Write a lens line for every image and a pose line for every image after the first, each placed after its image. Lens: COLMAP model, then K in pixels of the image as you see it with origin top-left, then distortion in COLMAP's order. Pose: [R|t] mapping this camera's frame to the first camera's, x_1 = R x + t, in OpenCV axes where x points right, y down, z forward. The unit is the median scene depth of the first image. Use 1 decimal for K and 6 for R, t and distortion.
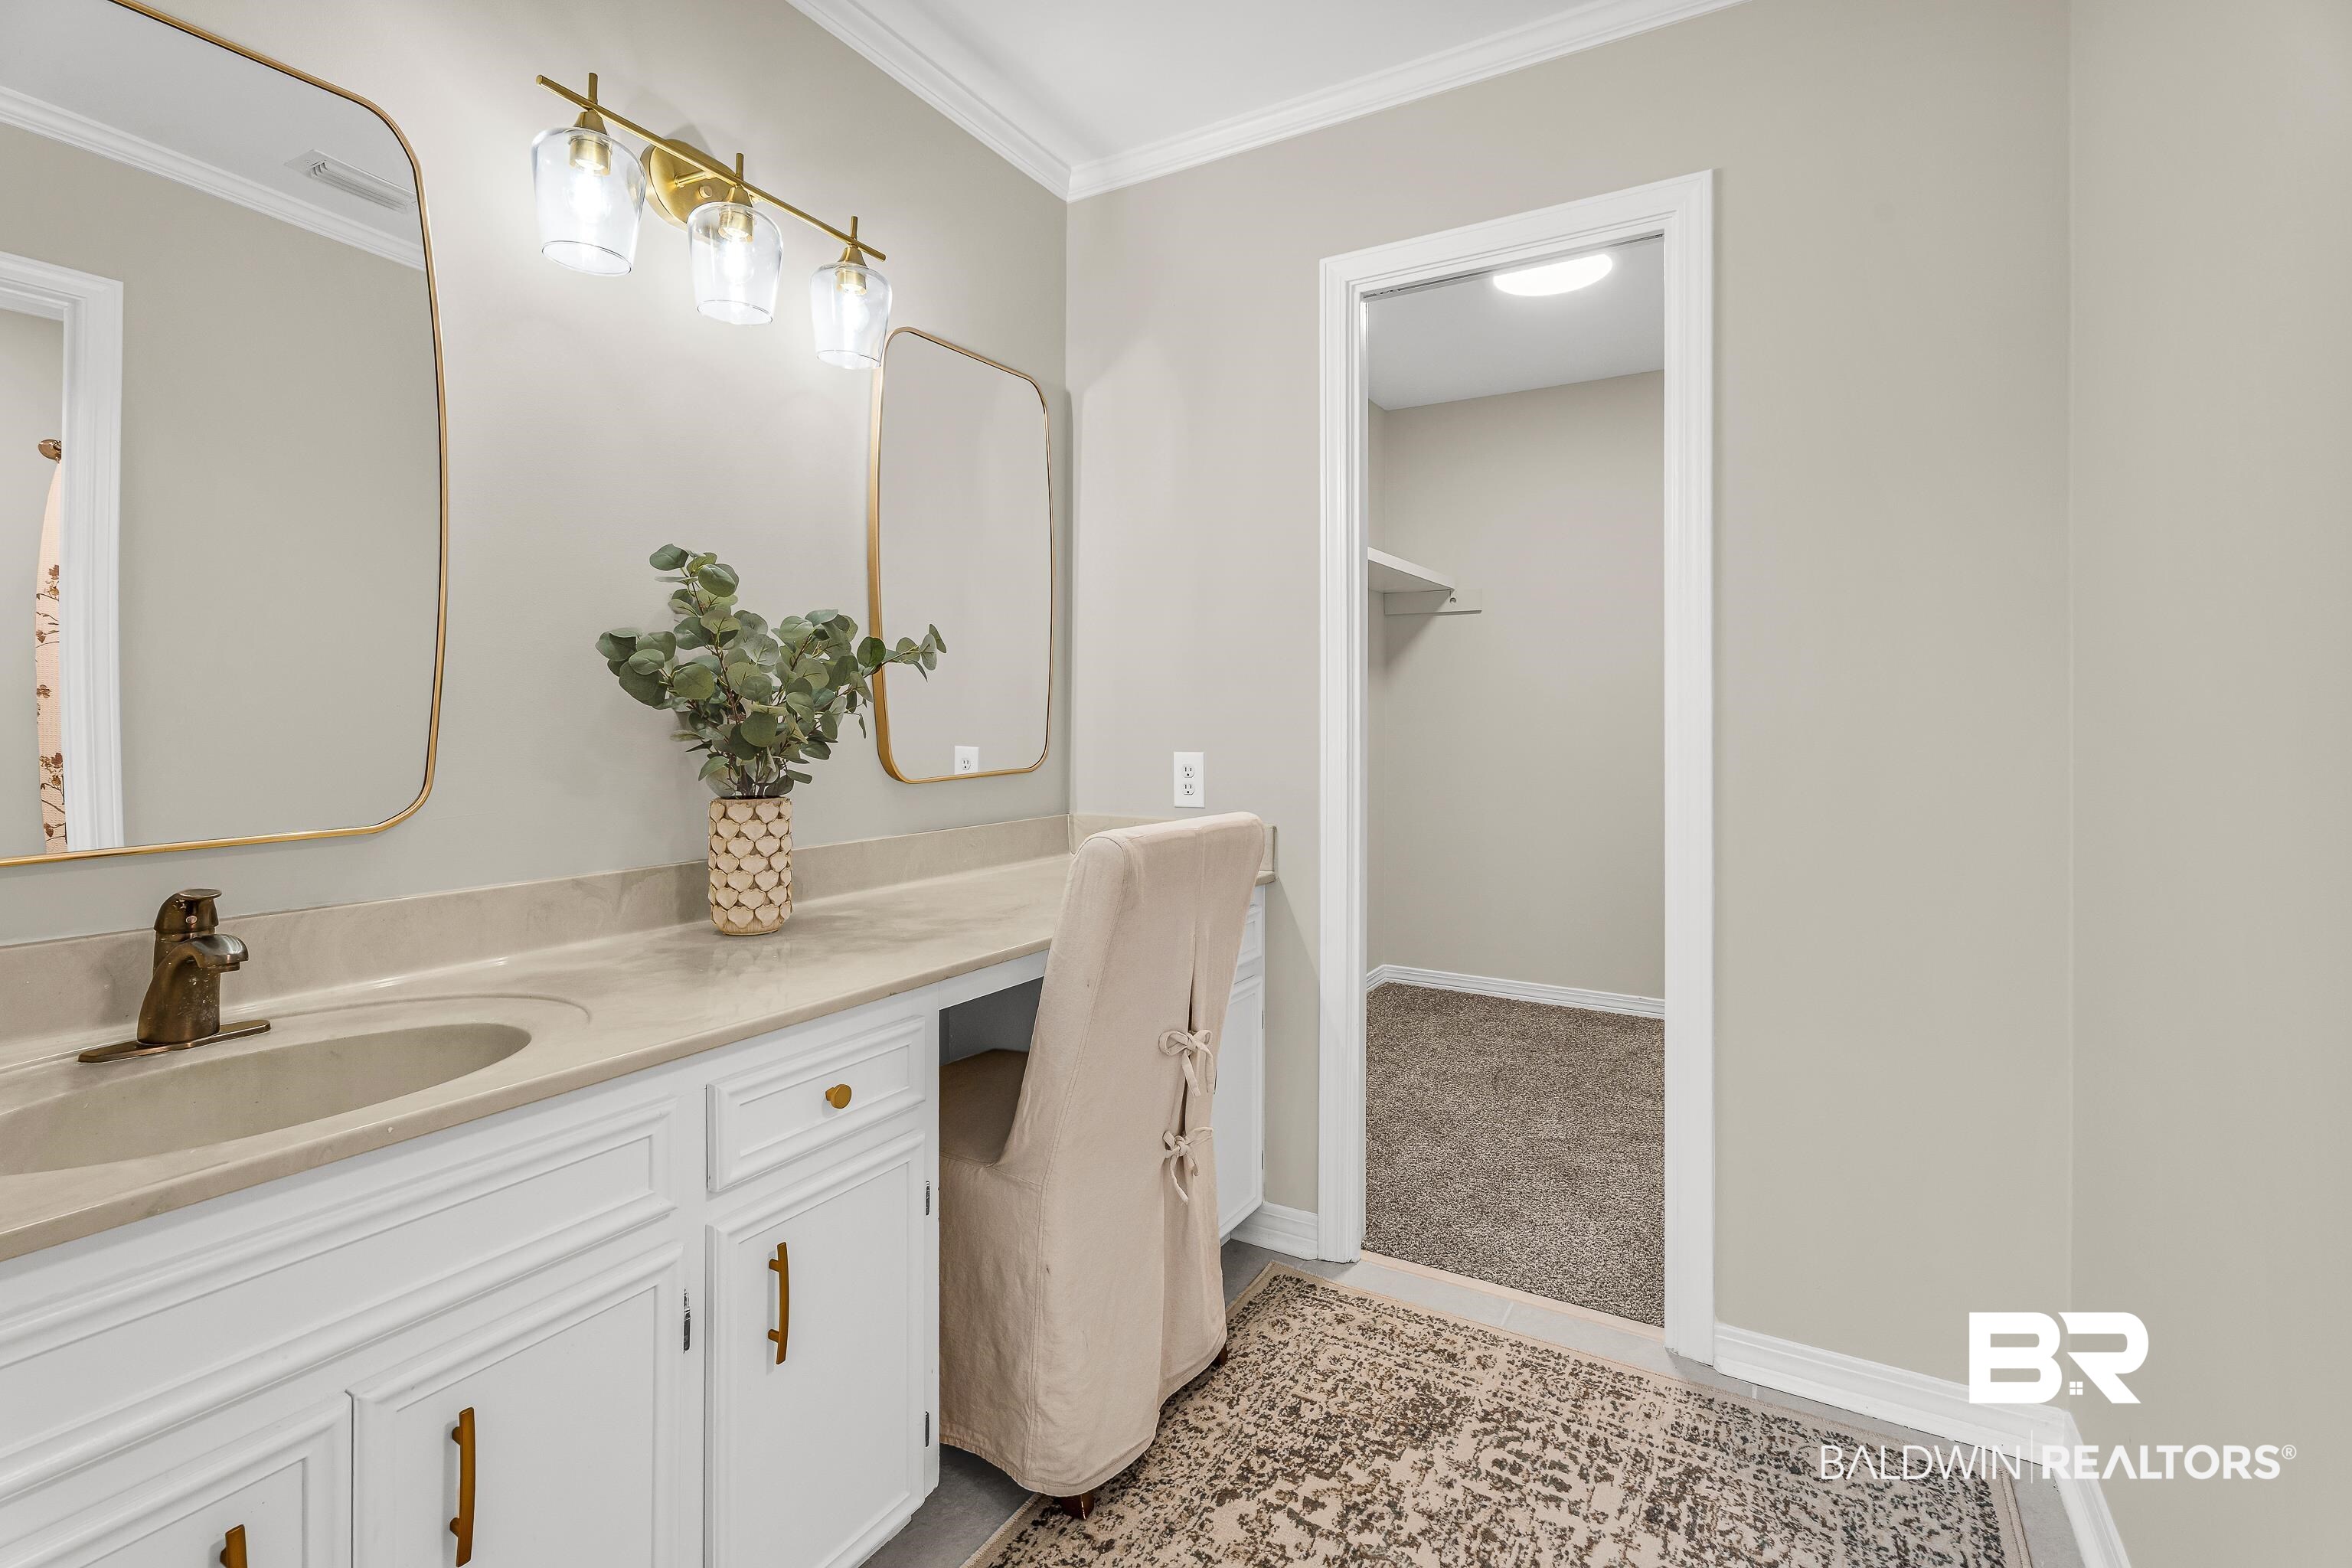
lens RADIAL K [[1073.0, 0, 1173.2], [0, 1073.0, 728.2], [0, 0, 1]] dist [-0.000644, -0.000319]
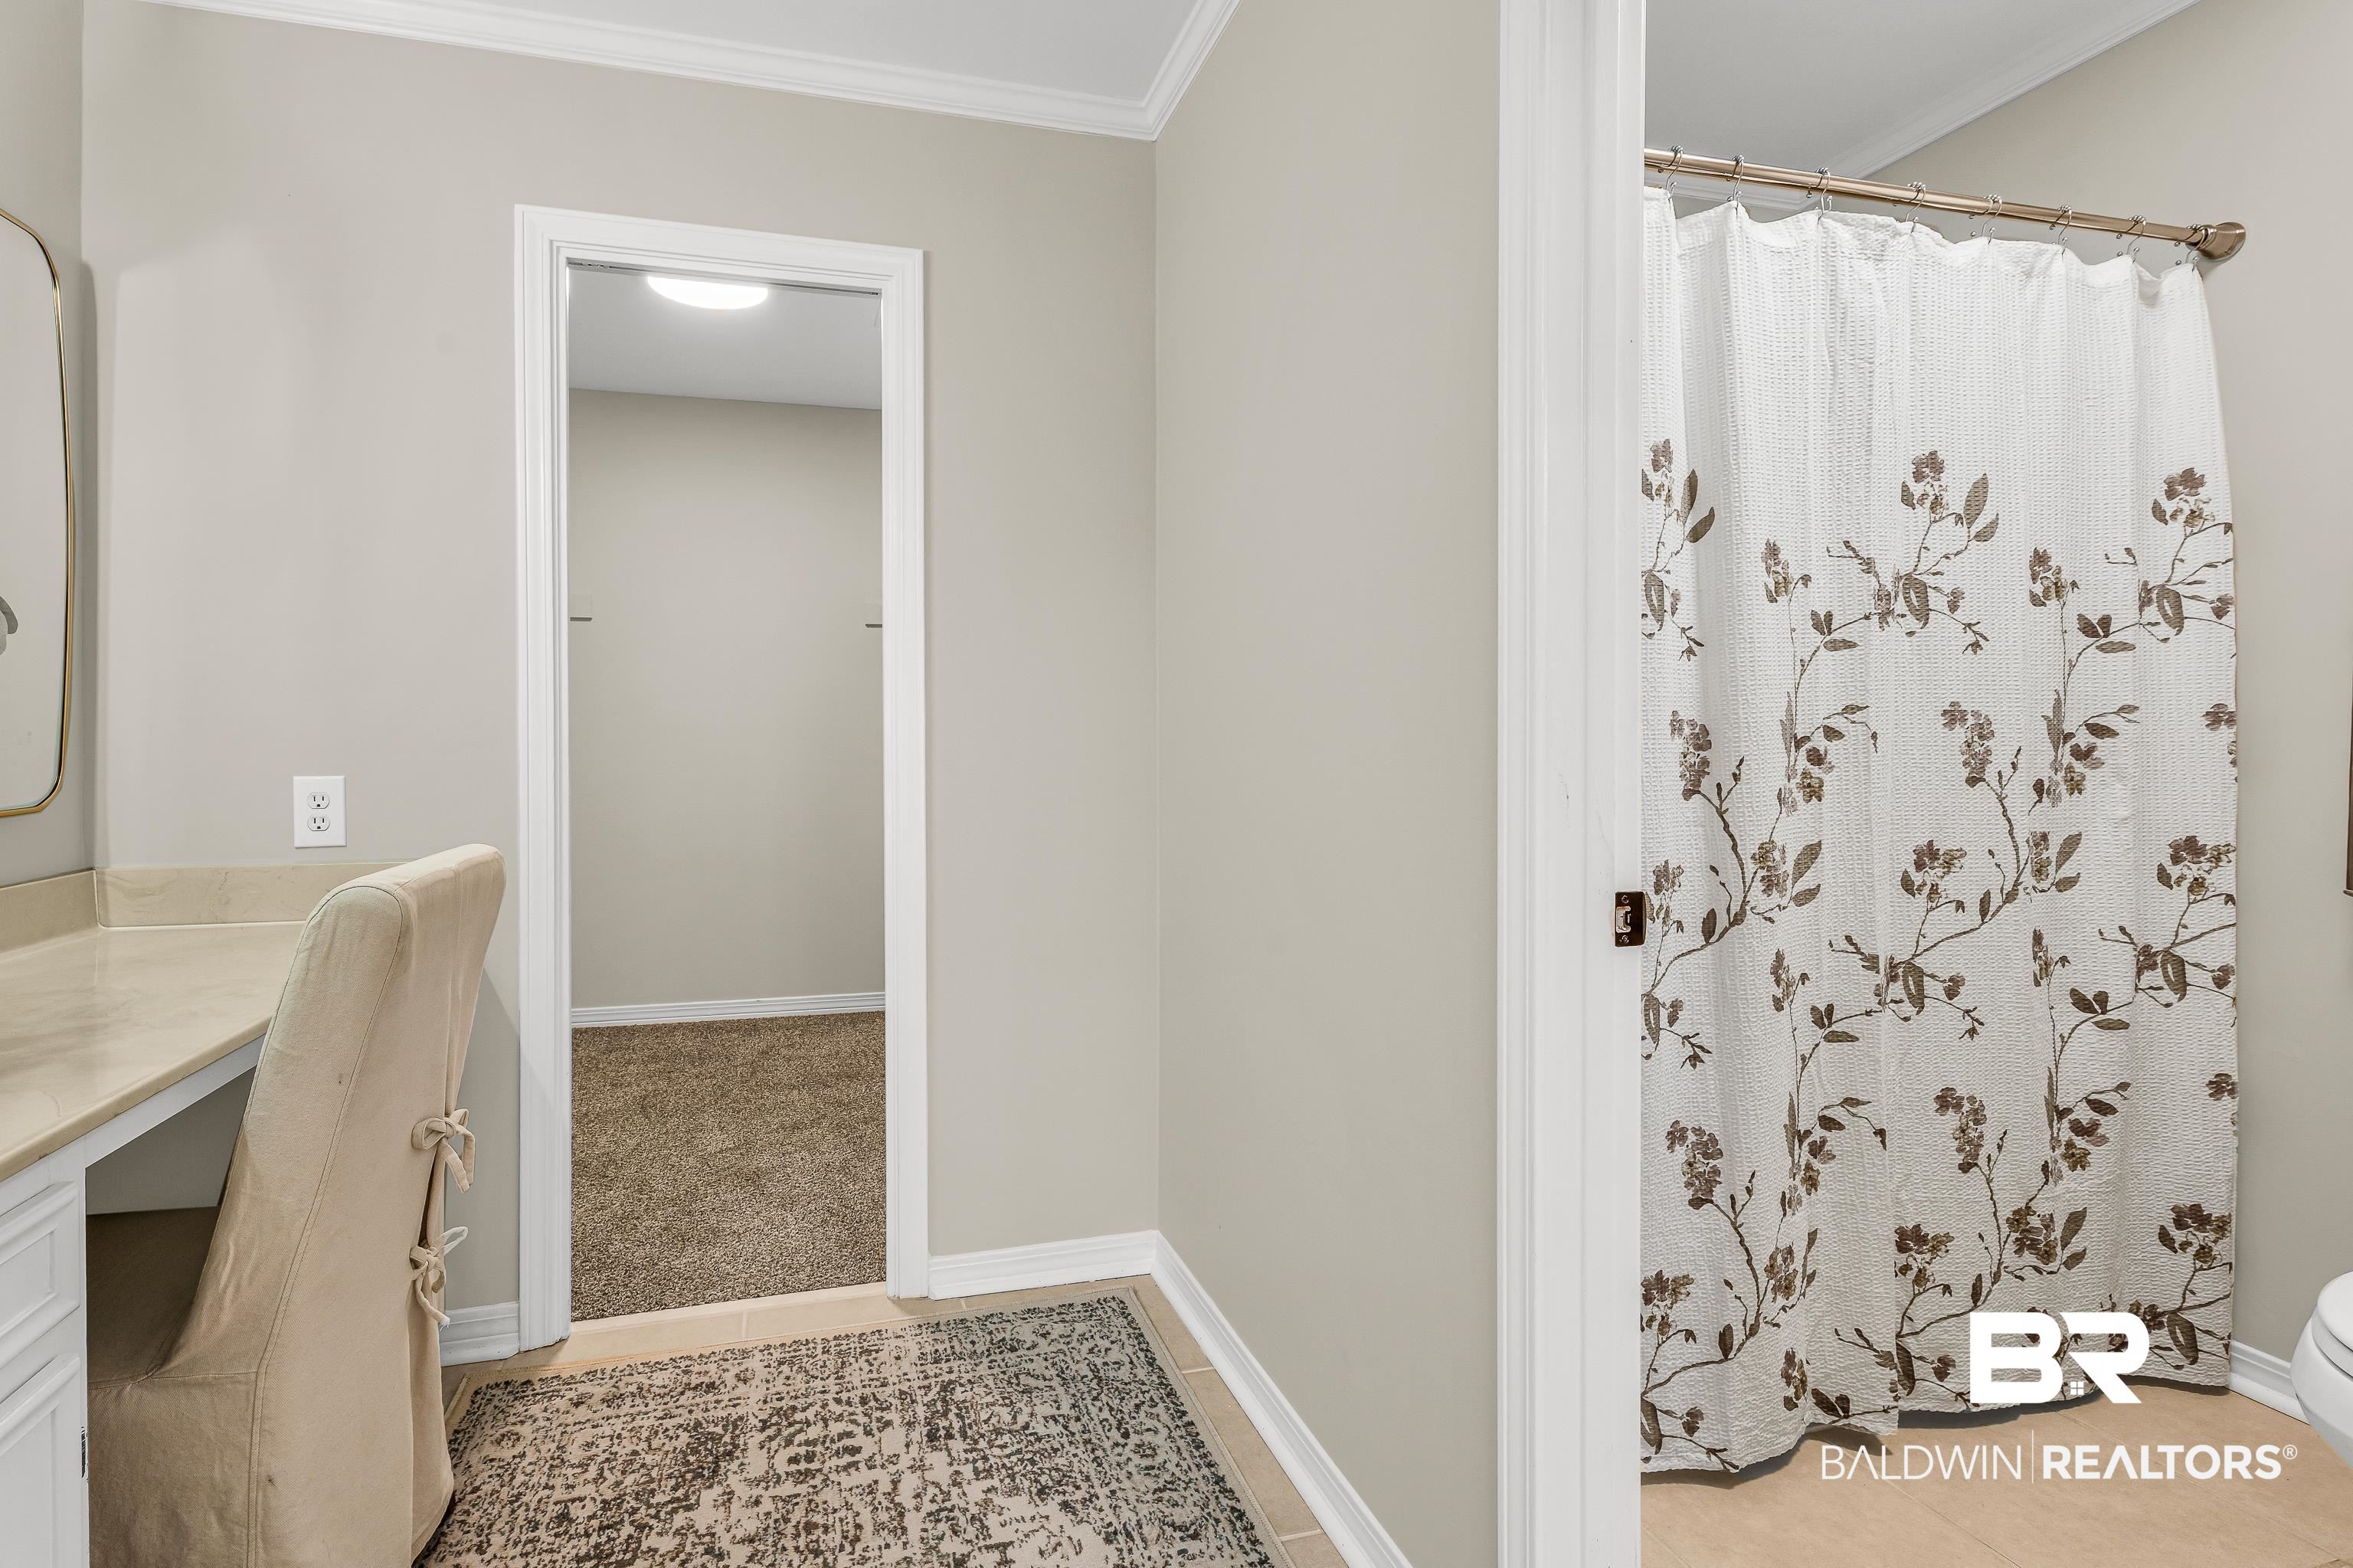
lens RADIAL K [[1041.5, 0, 1174.0], [0, 1041.5, 743.1], [0, 0, 1]] dist [0.000119, -0.000317]
pose [[0.705511, -0.011095, 0.708612, -0.122690], [0.009790, 0.999935, 0.005910, 0.000111], [-0.708632, 0.002767, 0.705573, 0.036599]]
